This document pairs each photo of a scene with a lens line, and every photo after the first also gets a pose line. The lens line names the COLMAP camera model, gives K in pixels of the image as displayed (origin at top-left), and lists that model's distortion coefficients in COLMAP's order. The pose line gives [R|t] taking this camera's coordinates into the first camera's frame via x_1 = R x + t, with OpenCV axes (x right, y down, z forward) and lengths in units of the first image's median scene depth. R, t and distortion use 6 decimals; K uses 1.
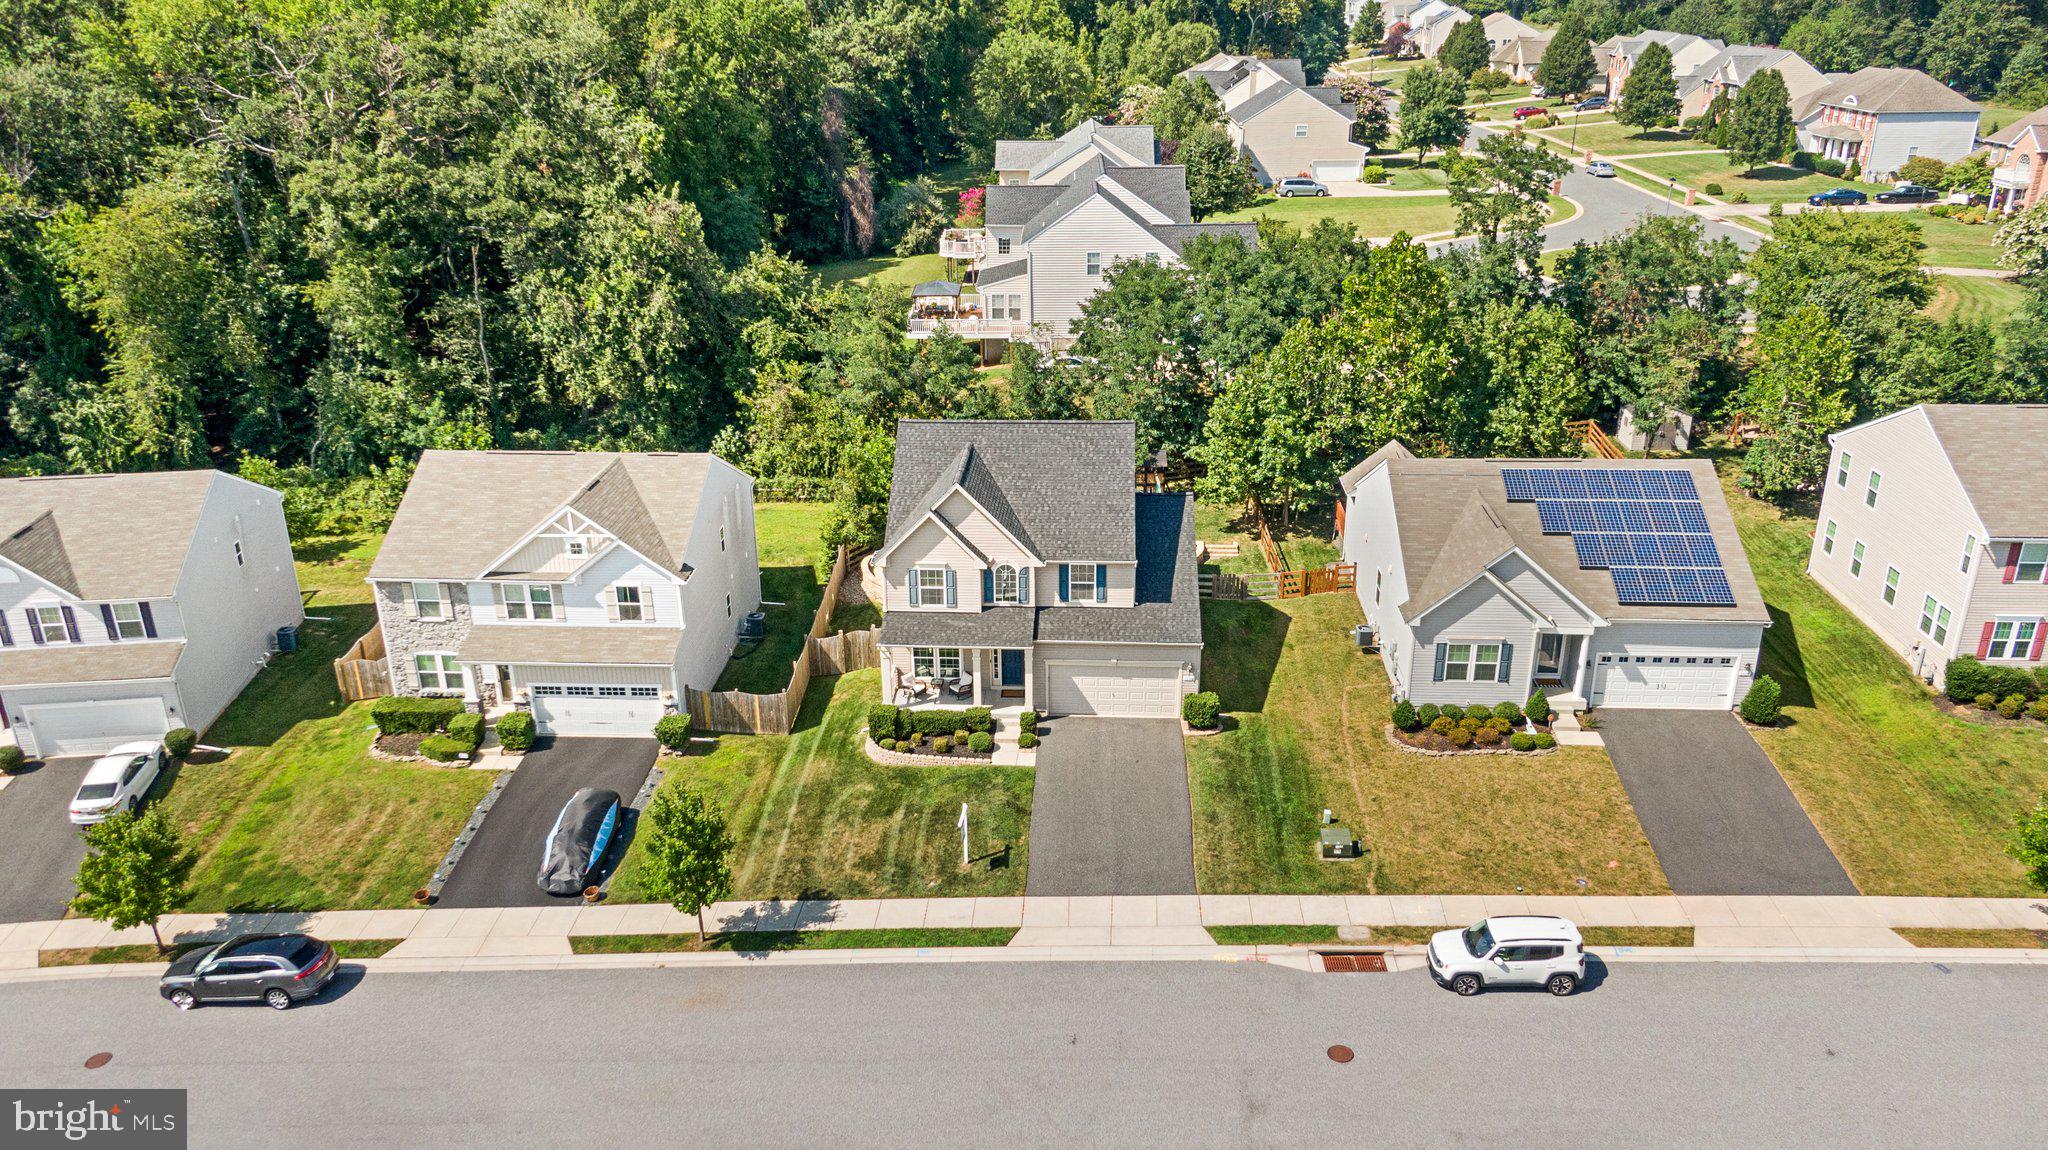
lens RADIAL K [[1462.9, 0, 1021.8], [0, 1462.9, 569.4], [0, 0, 1]] dist [0.049259, -0.074567]
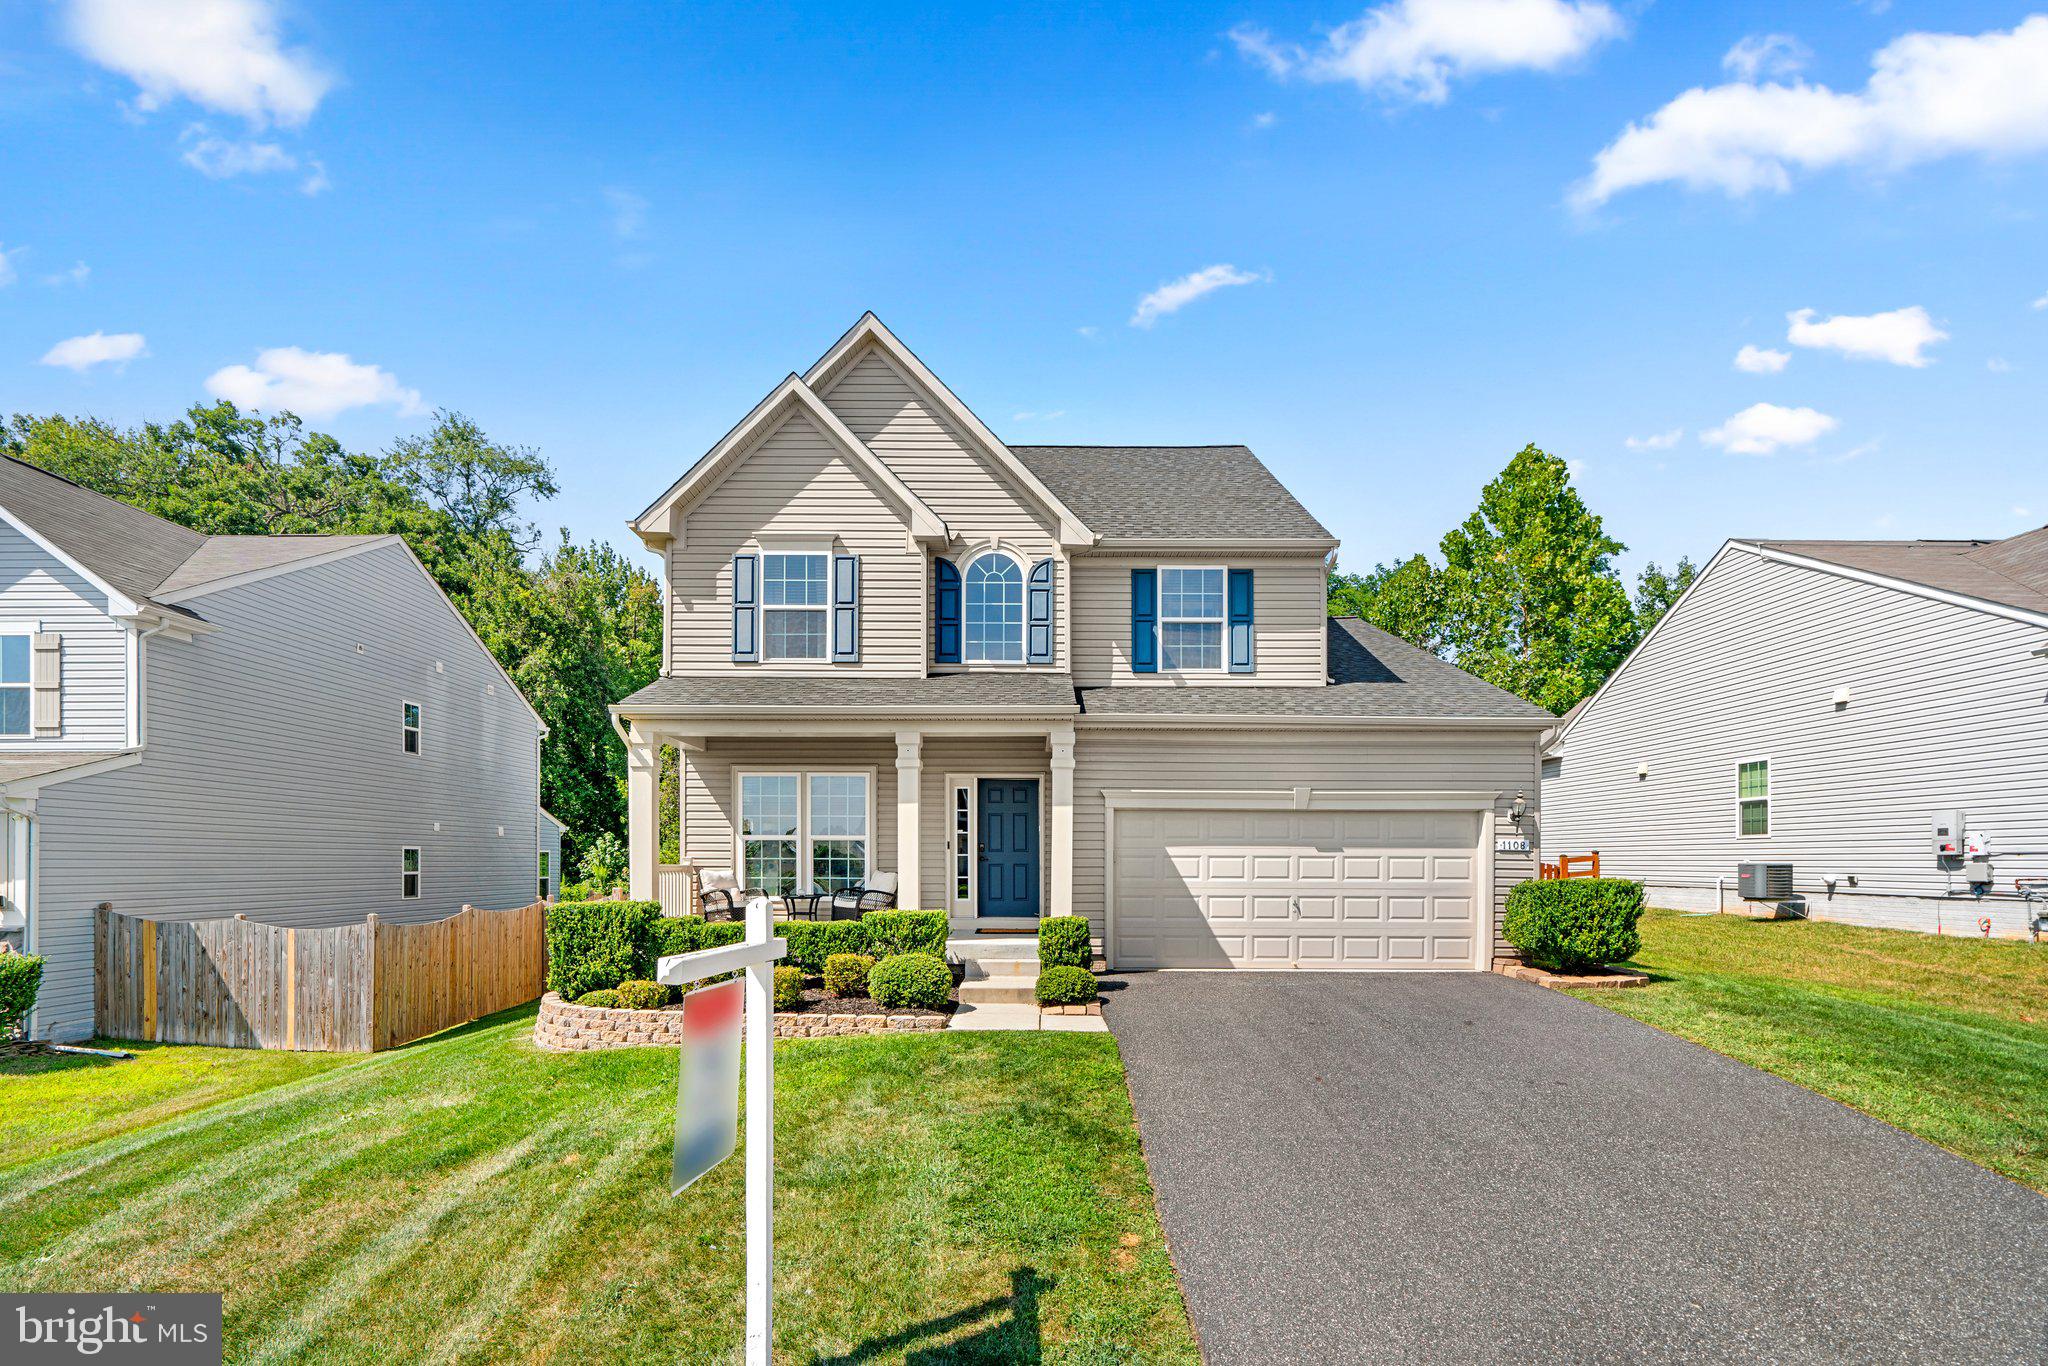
lens RADIAL K [[980.5, 0, 1015.4], [0, 980.5, 861.7], [0, 0, 1]] dist [-0.002552, -0.000264]
pose [[0.998753, 0.014870, 0.047653, -0.016357], [0.004210, 0.926109, -0.377233, 0.164954], [-0.049741, 0.376963, 0.924892, 0.778816]]
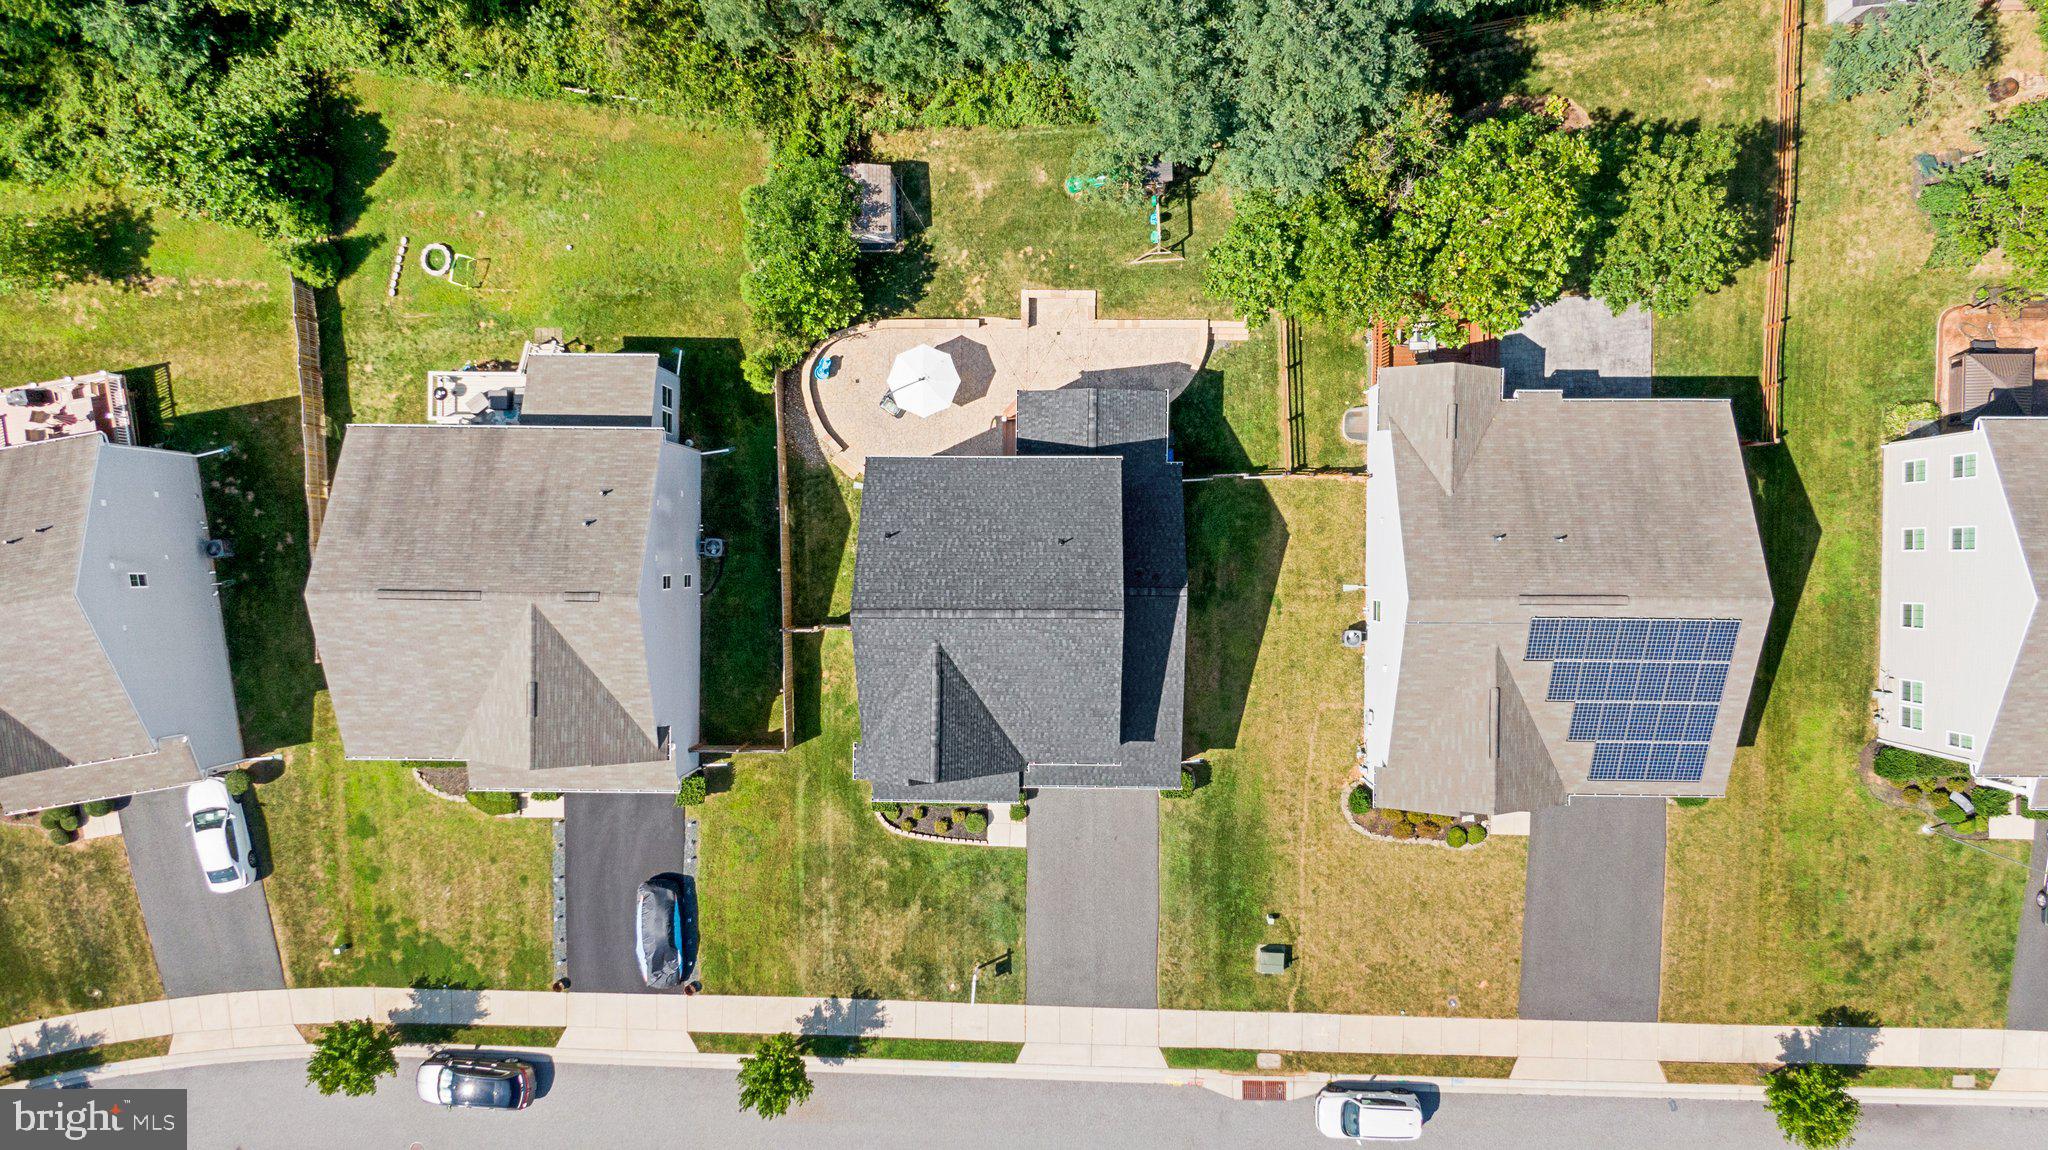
lens RADIAL K [[1483.4, 0, 1024.0], [0, 1483.4, 575.0], [0, 0, 1]] dist [0.004854, -0.005747]
pose [[0.998496, -0.051971, -0.017462, 0.036422], [0.035132, 0.362008, 0.931513, -0.965386], [-0.042090, -0.930725, 0.363290, 0.738850]]
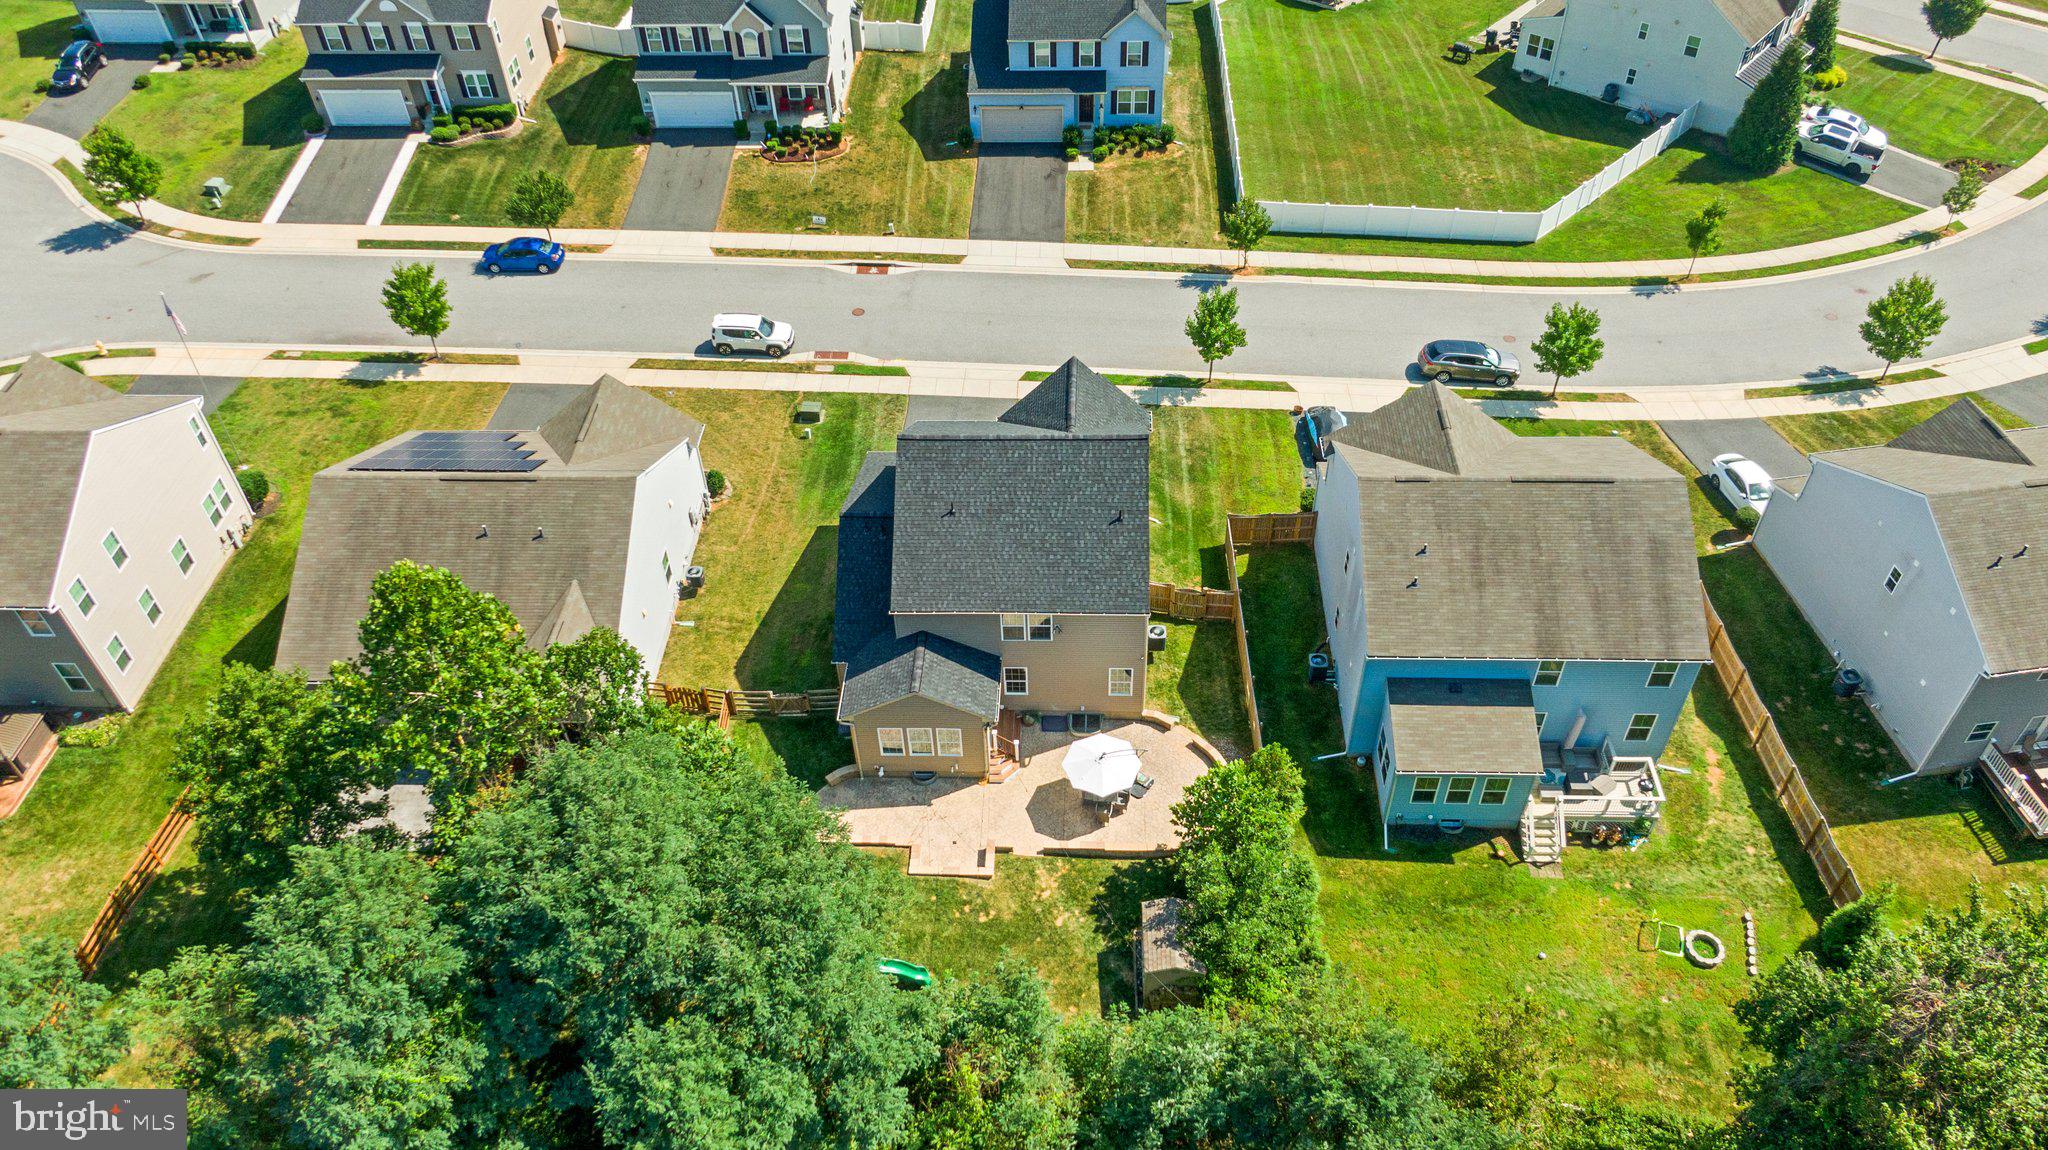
lens RADIAL K [[1462.9, 0, 1021.8], [0, 1462.9, 569.4], [0, 0, 1]] dist [0.049259, -0.074567]
pose [[-0.999074, 0.042164, 0.008537, -0.008258], [0.025263, 0.414408, 0.909741, -0.963252], [0.034821, 0.909114, -0.415089, 1.539765]]
